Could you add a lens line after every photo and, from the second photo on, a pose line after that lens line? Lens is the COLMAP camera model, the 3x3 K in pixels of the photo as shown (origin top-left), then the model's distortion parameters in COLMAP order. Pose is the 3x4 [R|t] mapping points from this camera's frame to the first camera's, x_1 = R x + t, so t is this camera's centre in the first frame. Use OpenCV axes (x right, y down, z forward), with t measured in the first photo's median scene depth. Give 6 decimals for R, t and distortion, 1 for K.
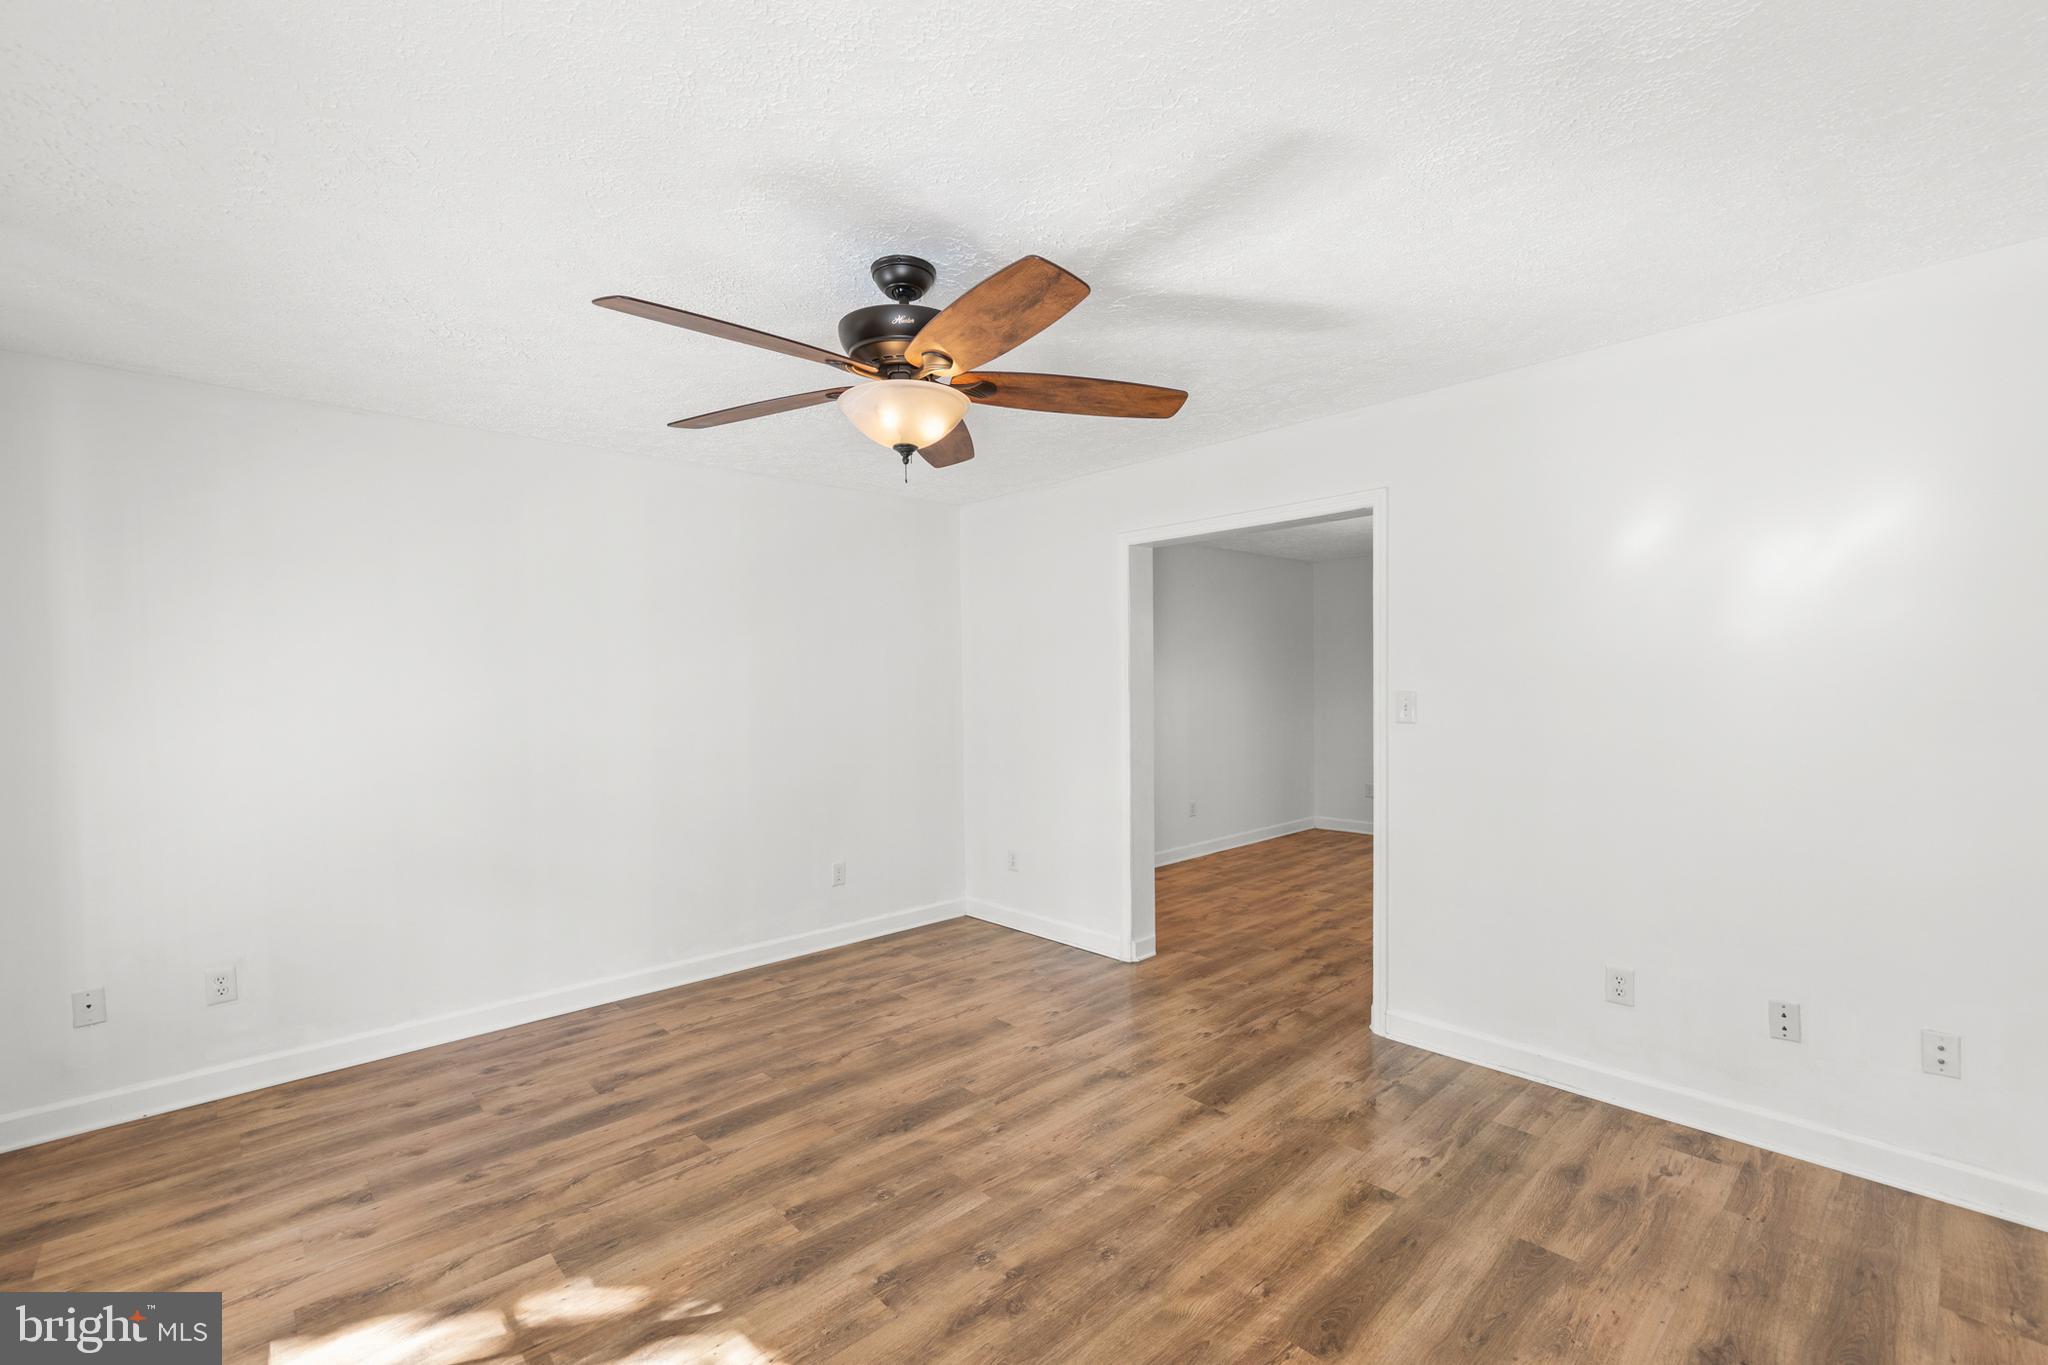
lens RADIAL K [[881.3, 0, 1018.4], [0, 881.3, 684.7], [0, 0, 1]] dist [0.008594, -0.000866]
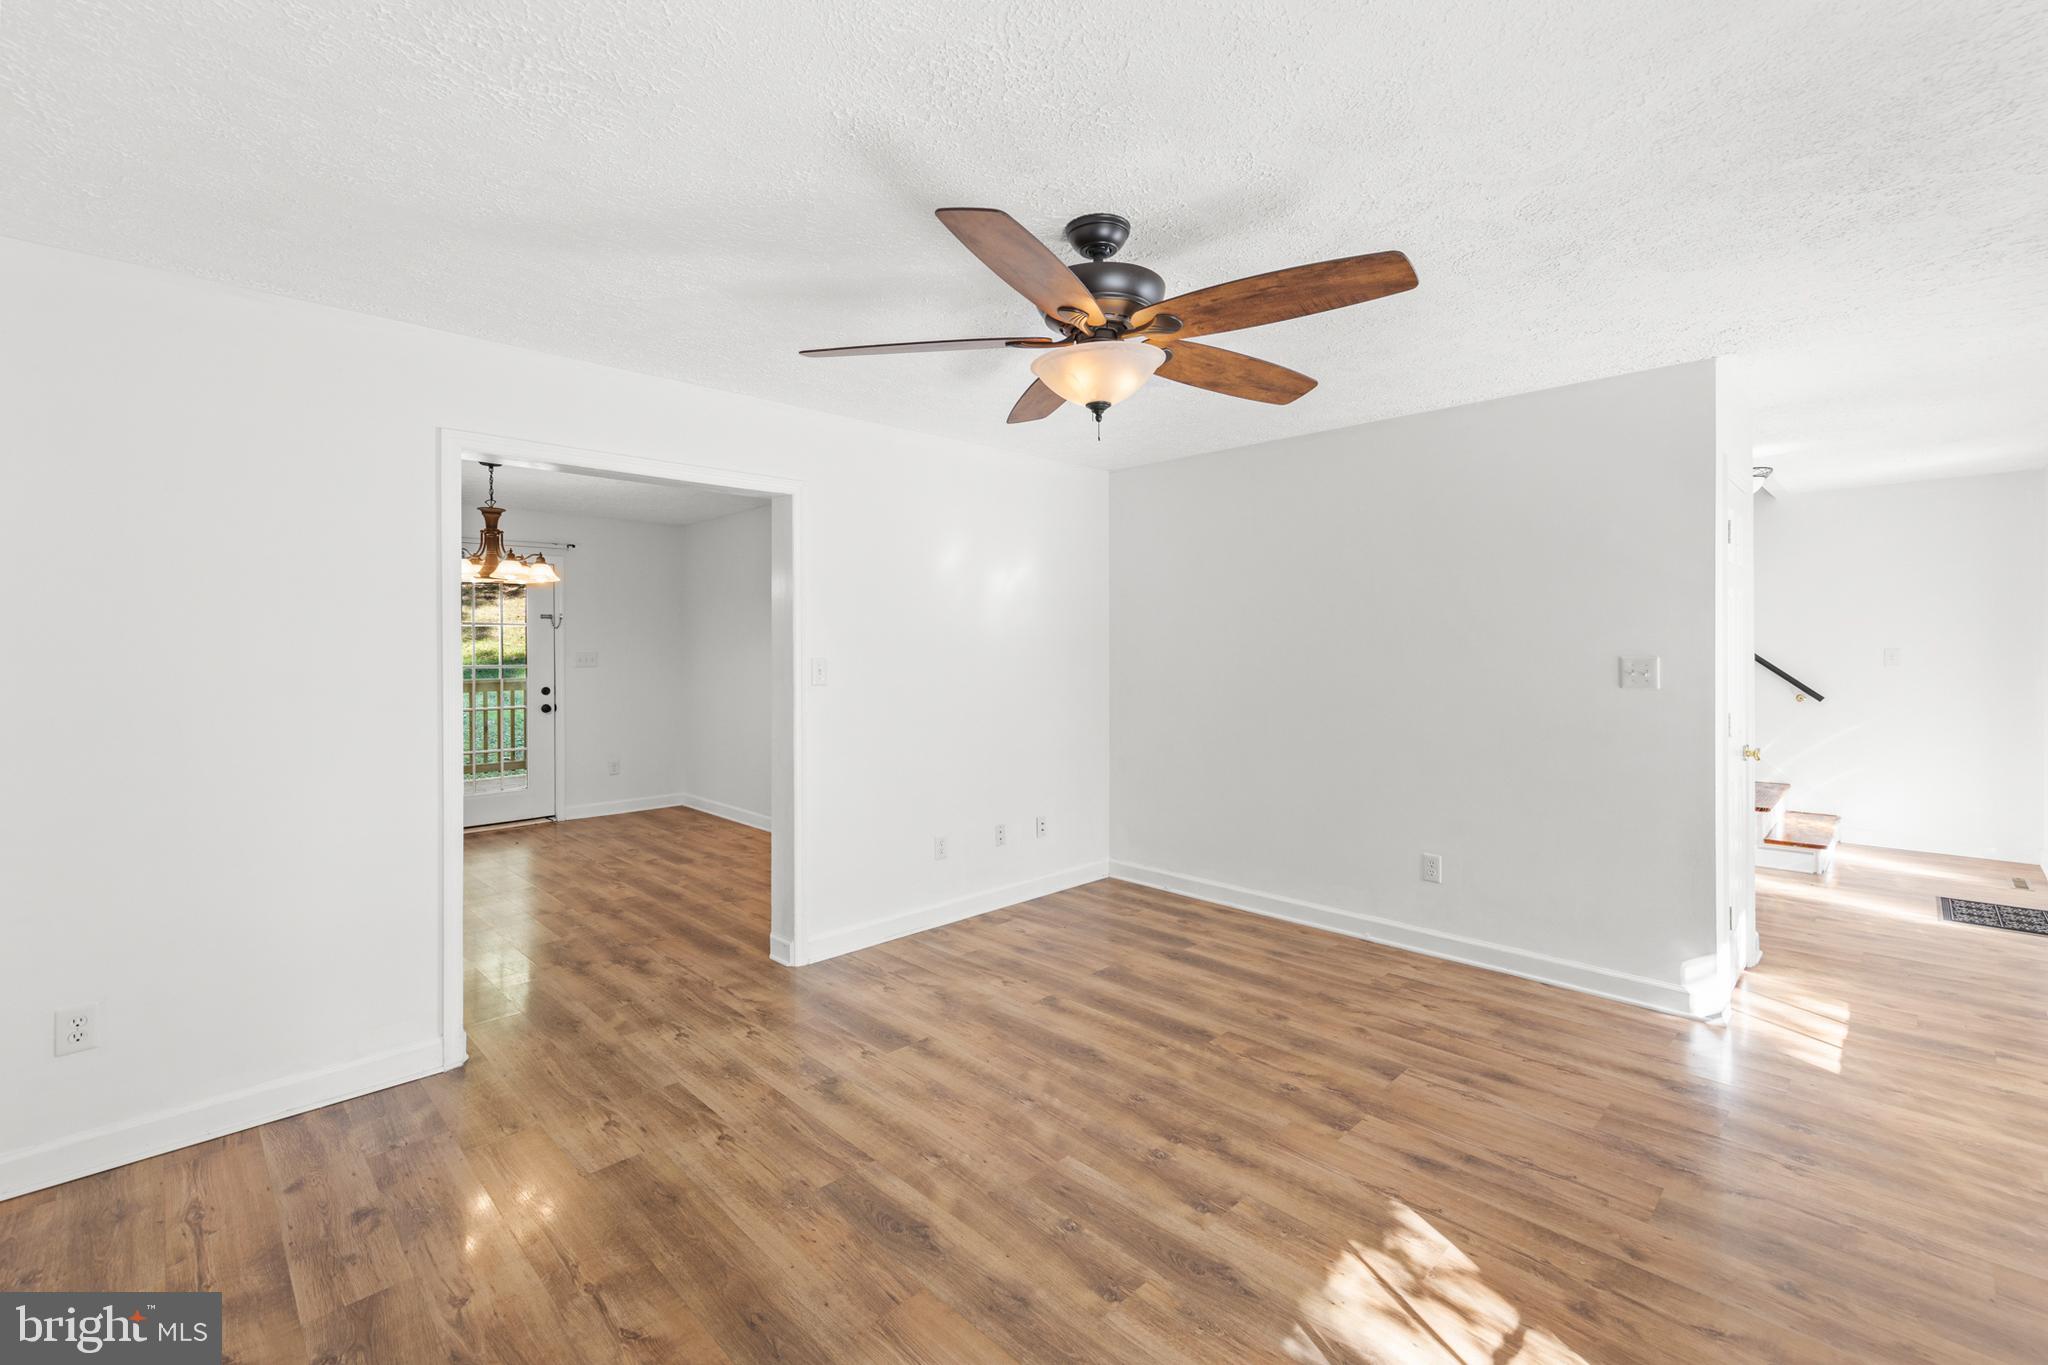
lens RADIAL K [[881.3, 0, 1035.0], [0, 881.3, 657.8], [0, 0, 1]] dist [0.008594, -0.000866]
pose [[-0.039369, -0.000579, 0.999225, -0.899894], [0.008342, 0.999965, 0.000908, 0.010024], [-0.999190, 0.008371, -0.039363, 0.930970]]
